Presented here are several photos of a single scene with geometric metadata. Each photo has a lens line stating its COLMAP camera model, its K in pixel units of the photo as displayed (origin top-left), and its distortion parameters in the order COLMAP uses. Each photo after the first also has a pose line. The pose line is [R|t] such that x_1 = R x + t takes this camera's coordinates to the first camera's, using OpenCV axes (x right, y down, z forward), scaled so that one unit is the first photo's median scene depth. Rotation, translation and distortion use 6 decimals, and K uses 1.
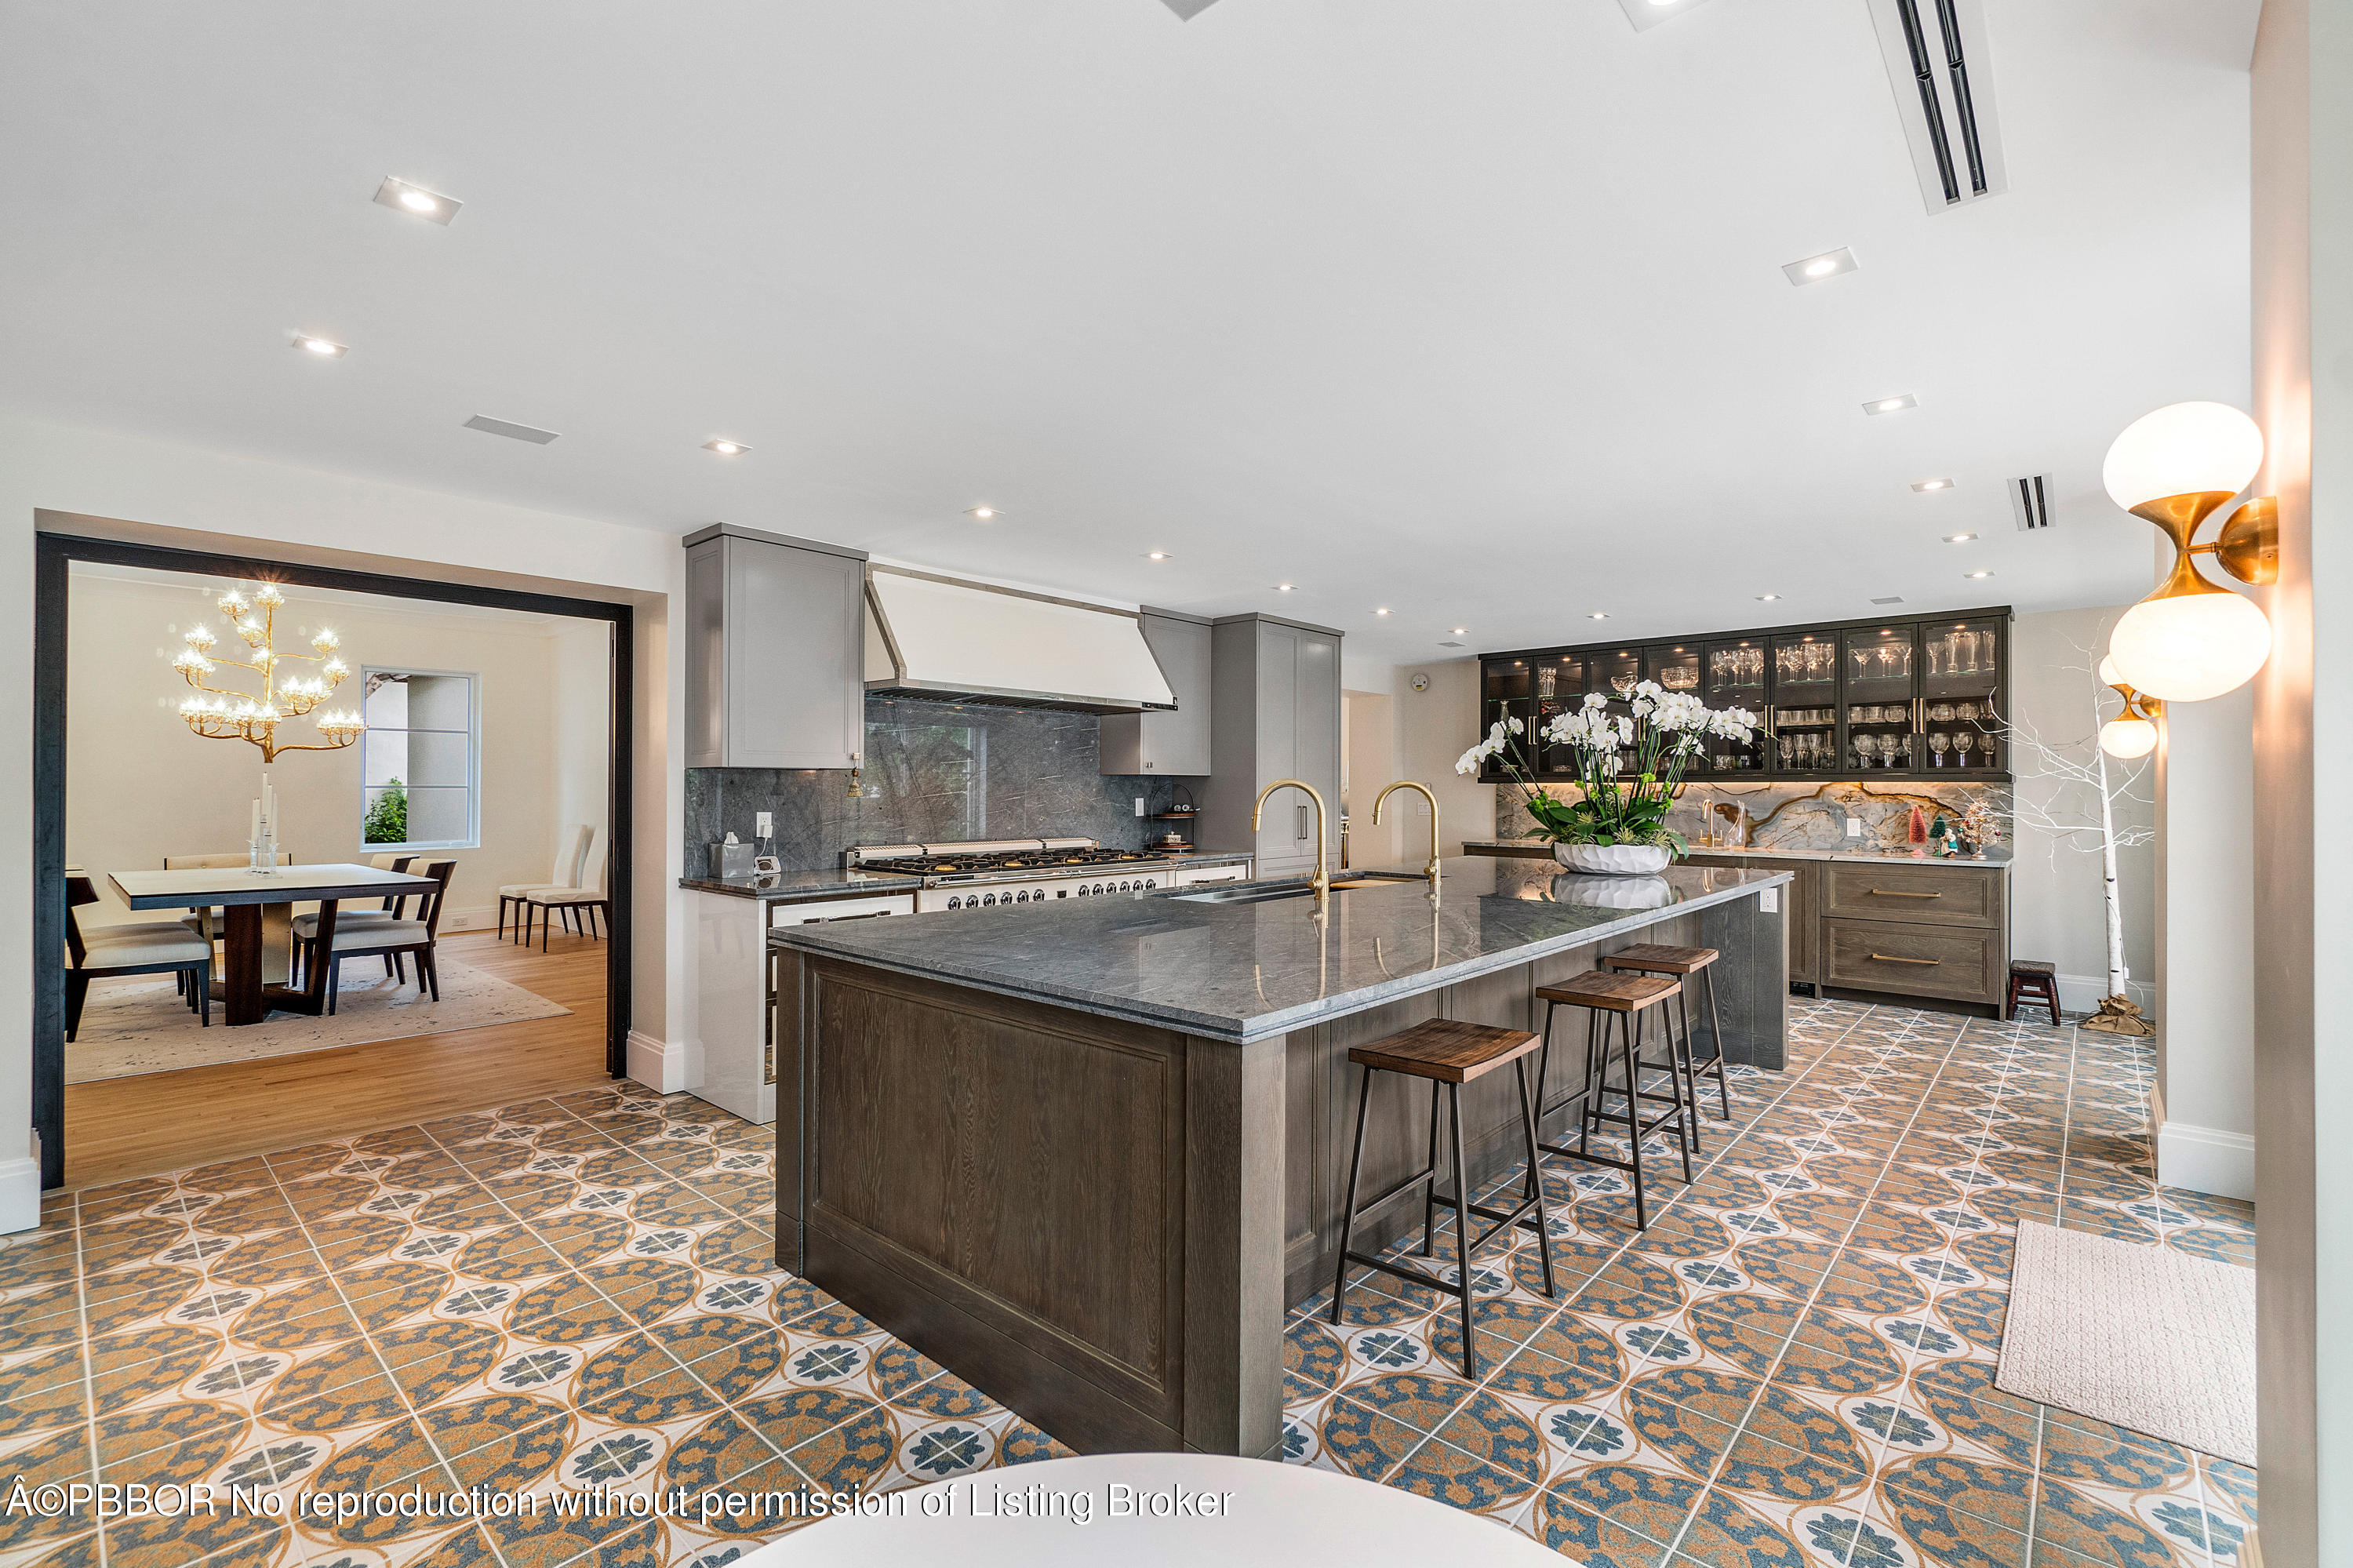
lens RADIAL K [[1027.4, 0, 1162.4], [0, 1027.4, 777.9], [0, 0, 1]] dist [-0.002481, 0.000287]
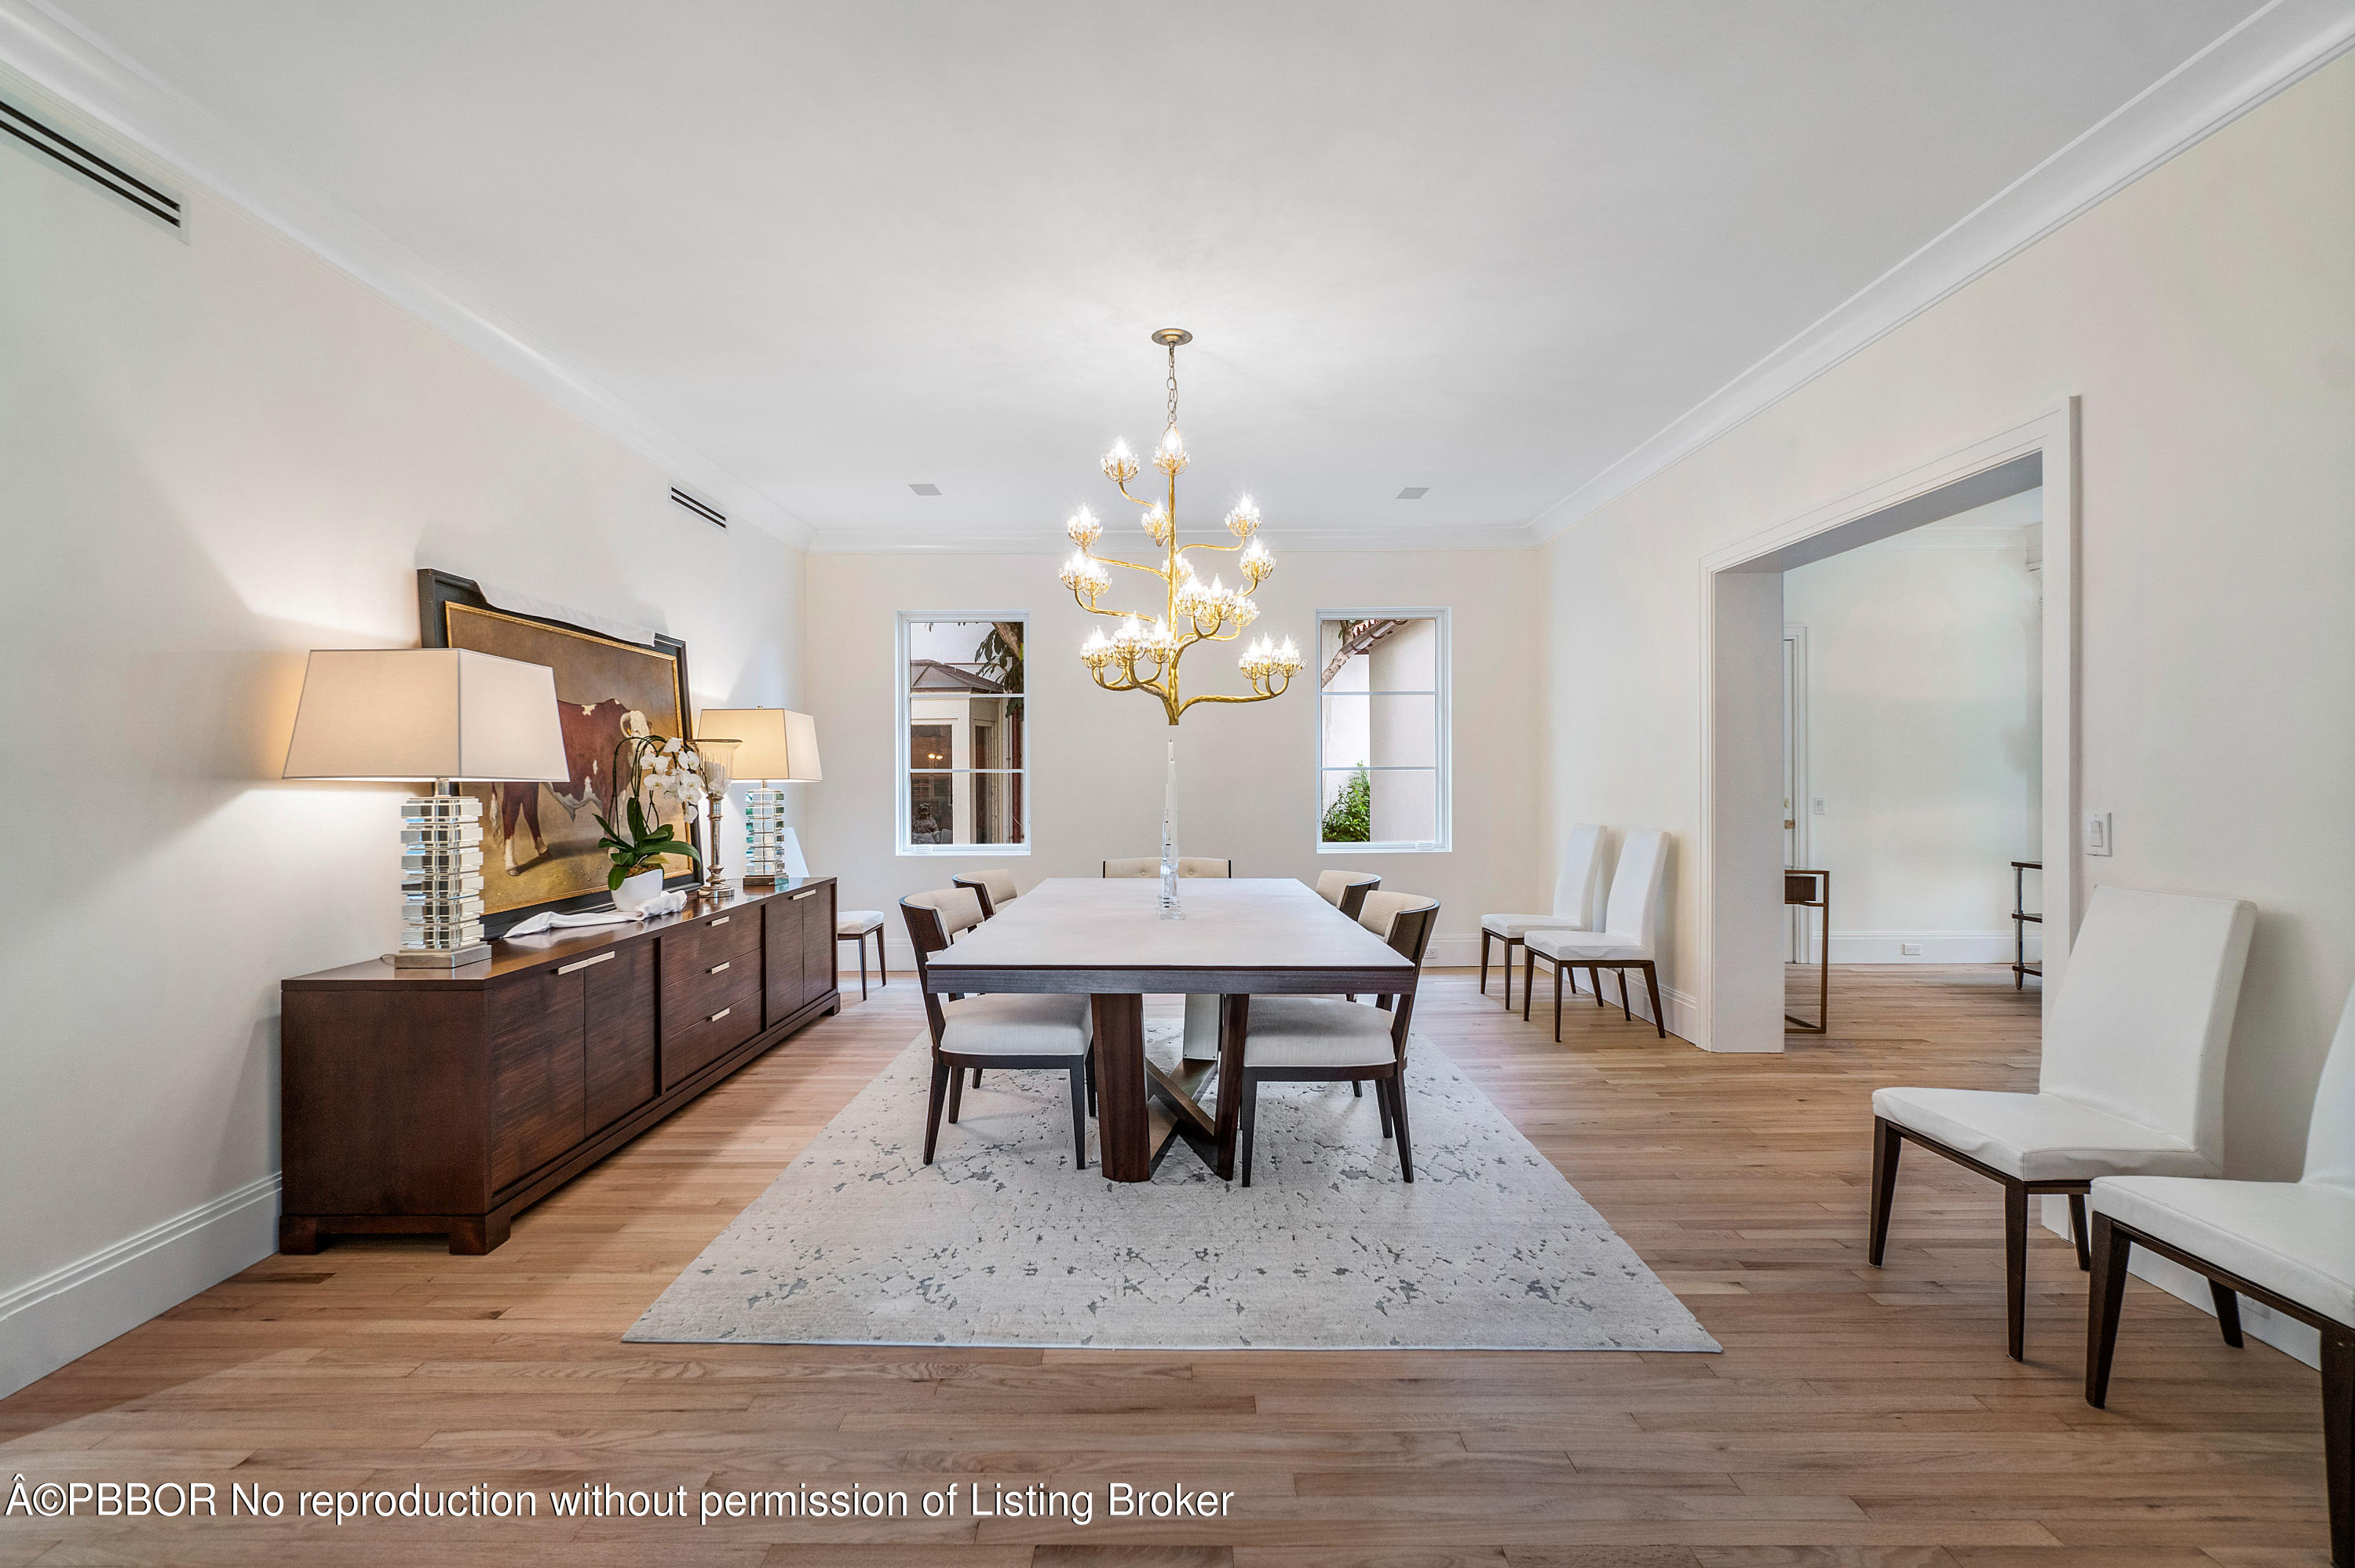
lens RADIAL K [[1028.1, 0, 1166.2], [0, 1028.1, 777.4], [0, 0, 1]] dist [-0.002481, 0.000287]
pose [[0.669351, -0.001875, -0.742944, -0.396604], [0.011591, 0.999901, 0.007920, 0.011182], [0.742856, -0.013912, 0.669306, 0.554418]]
